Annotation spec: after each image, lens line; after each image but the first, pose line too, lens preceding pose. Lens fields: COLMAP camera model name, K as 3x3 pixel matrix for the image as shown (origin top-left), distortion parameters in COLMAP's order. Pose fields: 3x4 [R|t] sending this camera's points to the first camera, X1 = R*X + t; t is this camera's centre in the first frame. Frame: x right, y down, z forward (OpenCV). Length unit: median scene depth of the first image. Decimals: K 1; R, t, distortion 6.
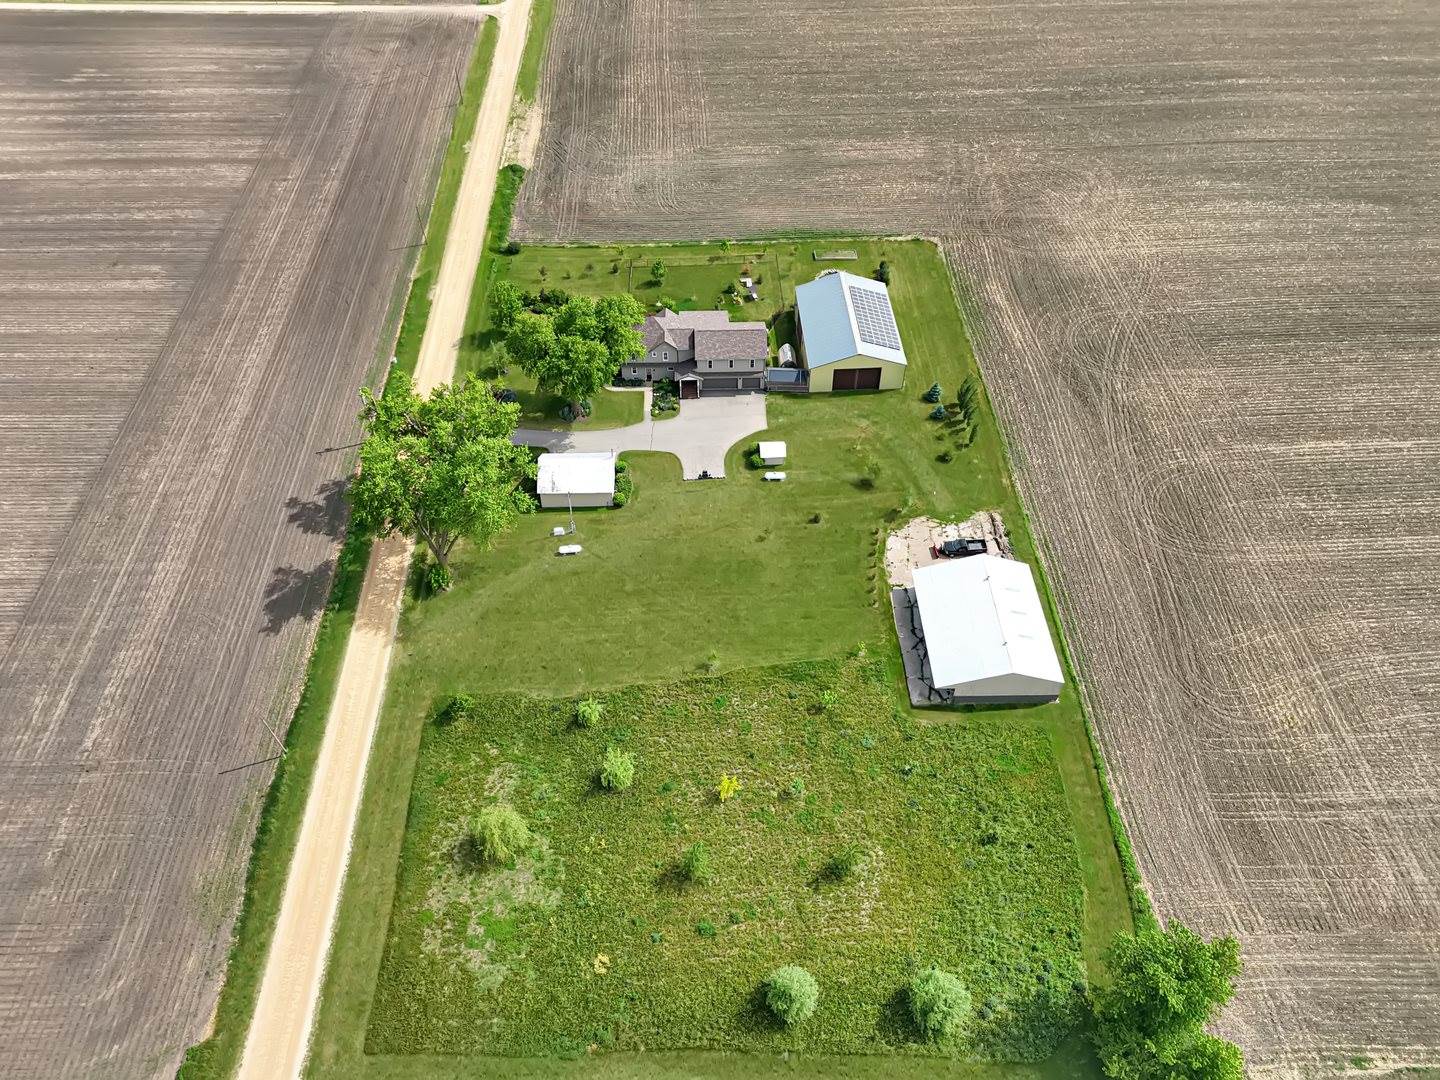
lens RADIAL K [[1078.3, 0, 722.1], [0, 1078.3, 539.4], [0, 0, 1]] dist [0.070233, -0.064278]
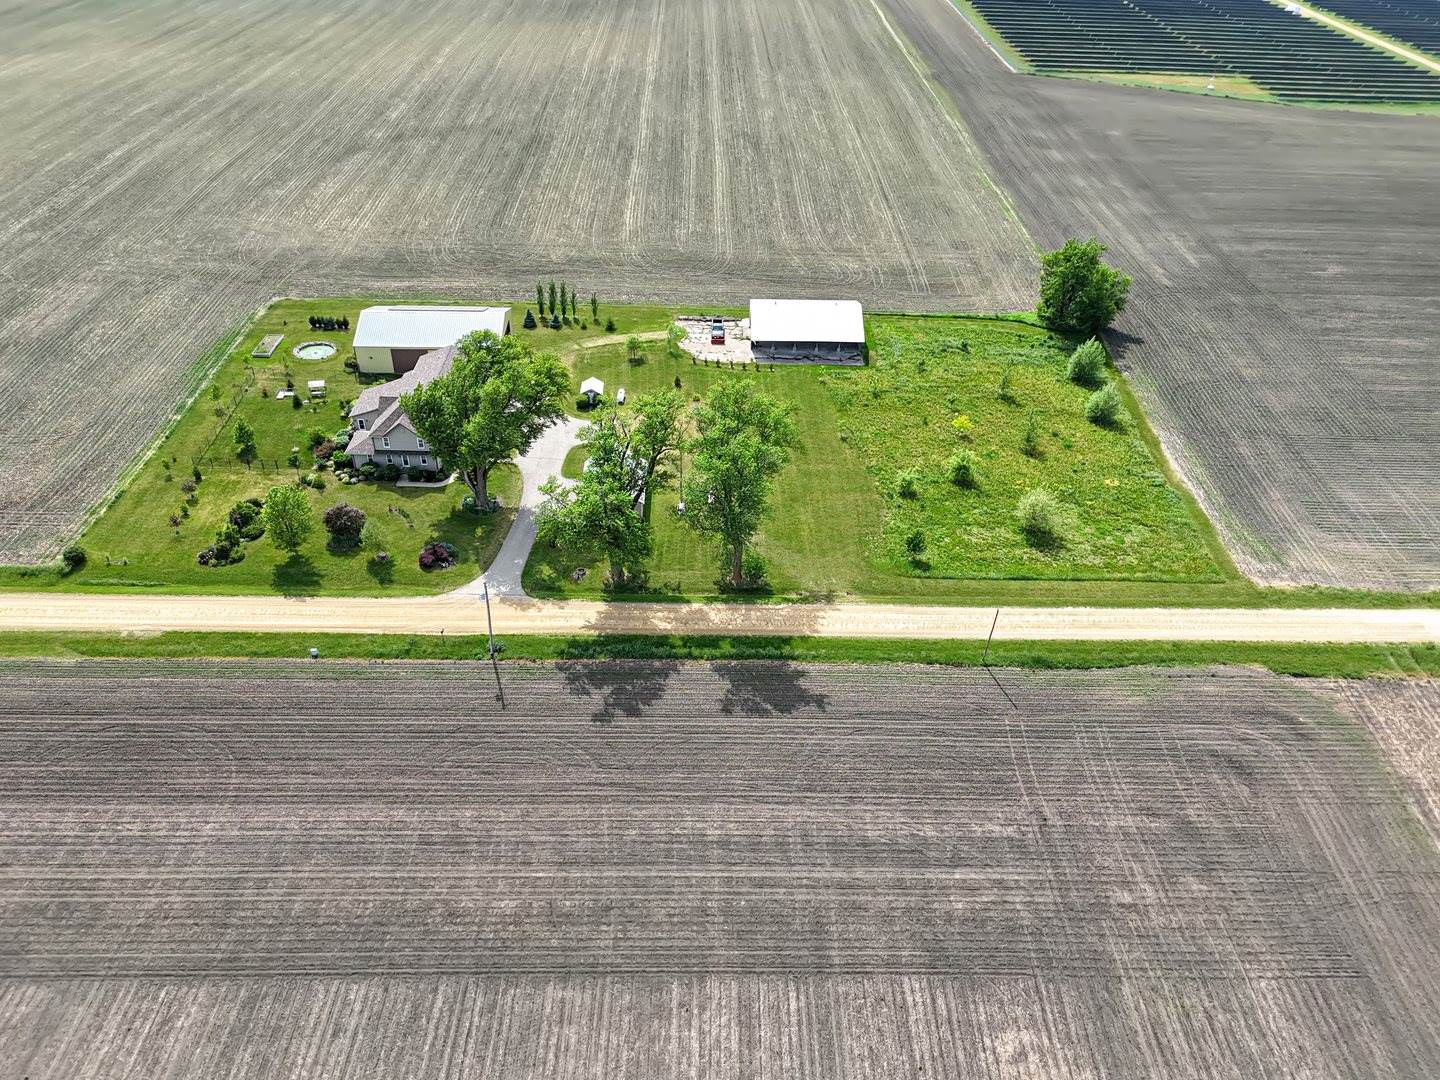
lens RADIAL K [[1078.3, 0, 722.1], [0, 1078.3, 539.4], [0, 0, 1]] dist [0.070233, -0.064278]
pose [[0.019000, -0.579770, 0.814559, -0.943754], [0.706705, 0.584095, 0.399250, -0.347127], [-0.707253, 0.568067, 0.420824, 0.587245]]
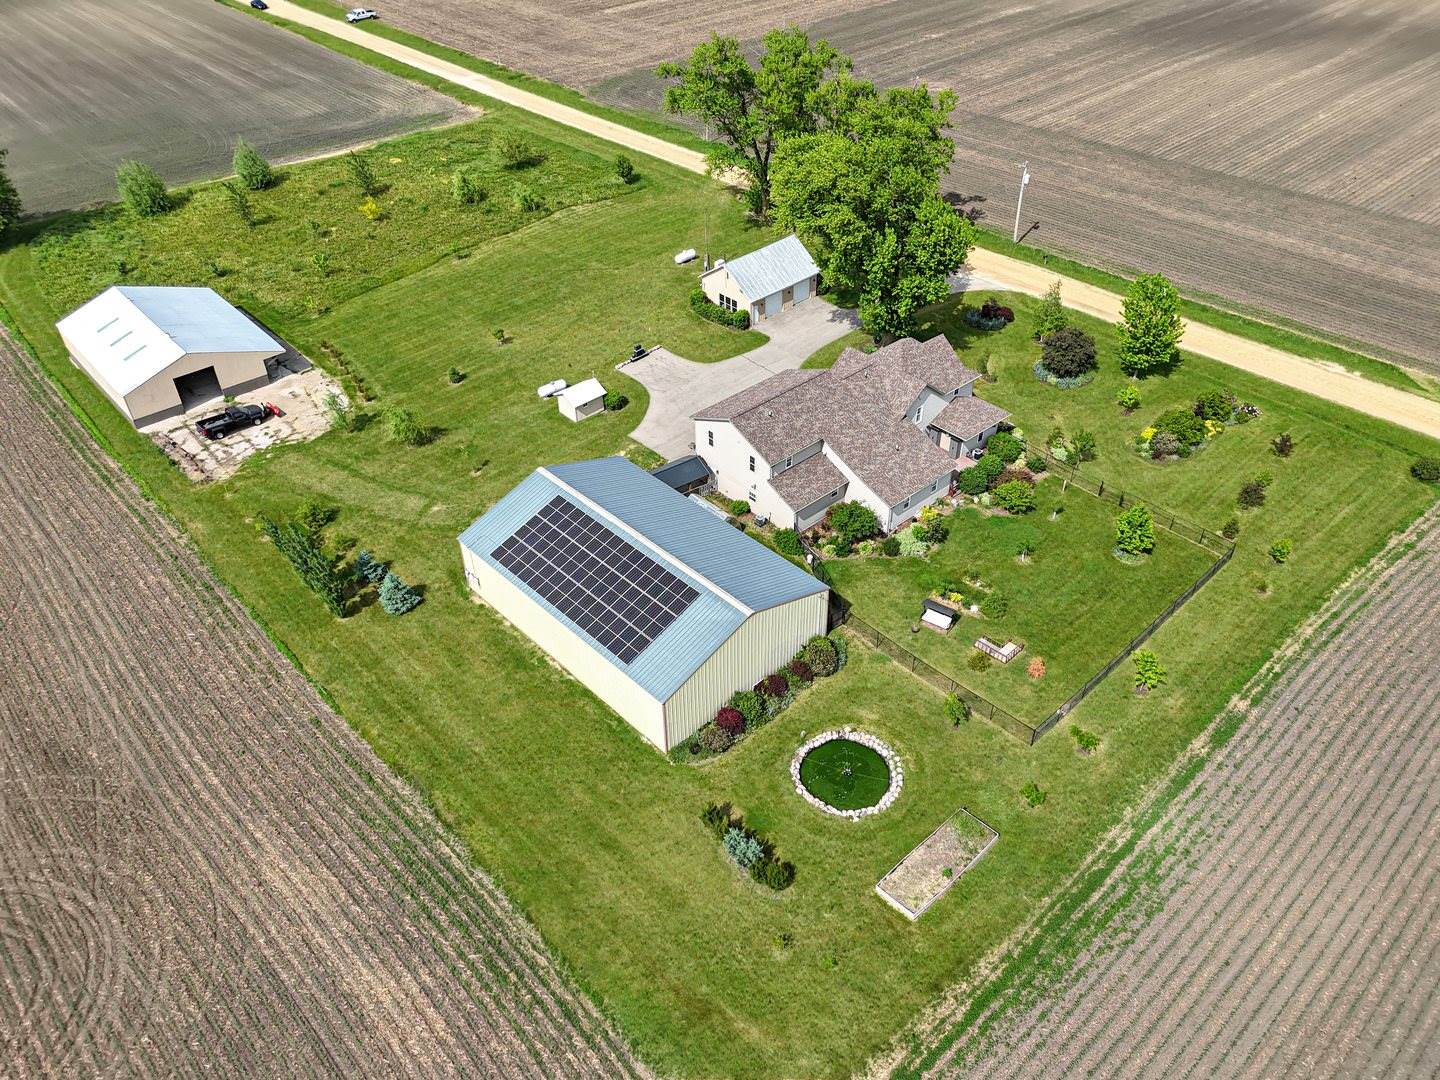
lens RADIAL K [[1071.0, 0, 720.0], [0, 1071.0, 540.0], [0, 0, 1]] dist [0.057586, -0.051414]
pose [[-0.760148, 0.414687, -0.500210, 0.353109], [-0.457760, 0.204559, 0.865224, -0.682963], [0.461119, 0.886674, 0.034331, 1.158453]]
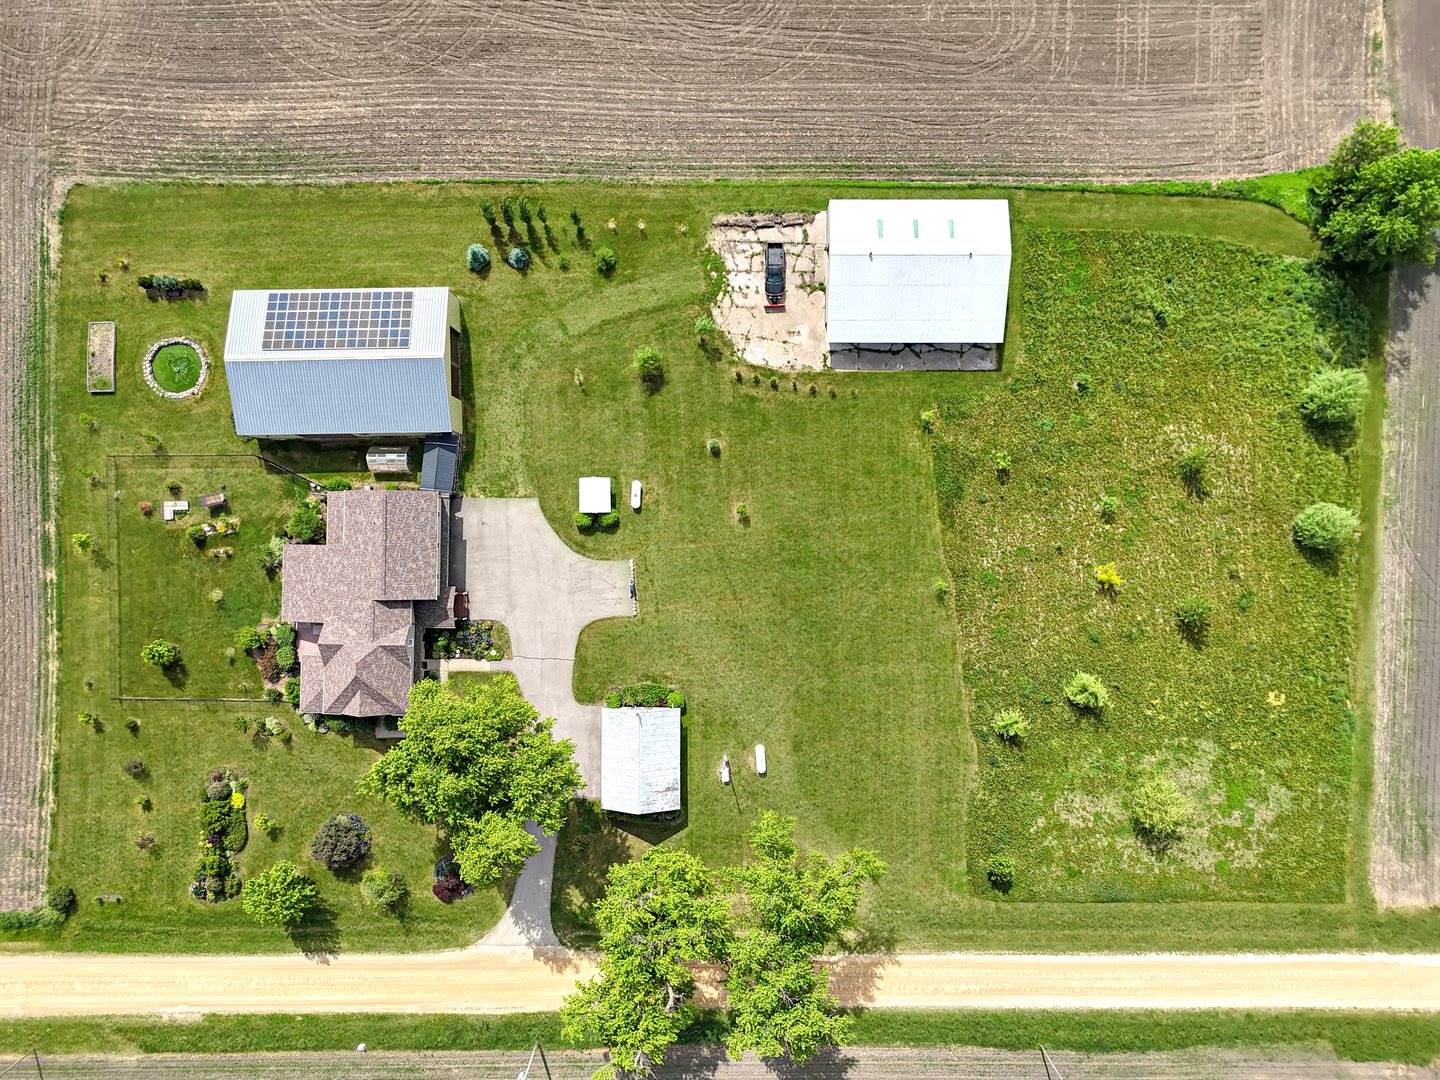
lens RADIAL K [[1071.0, 0, 720.0], [0, 1071.0, 540.0], [0, 0, 1]] dist [0.057586, -0.051414]
pose [[0.034365, -0.999297, 0.014969, 0.008732], [0.729293, 0.035315, 0.683289, -0.552897], [-0.683337, -0.012565, 0.729995, 0.430338]]
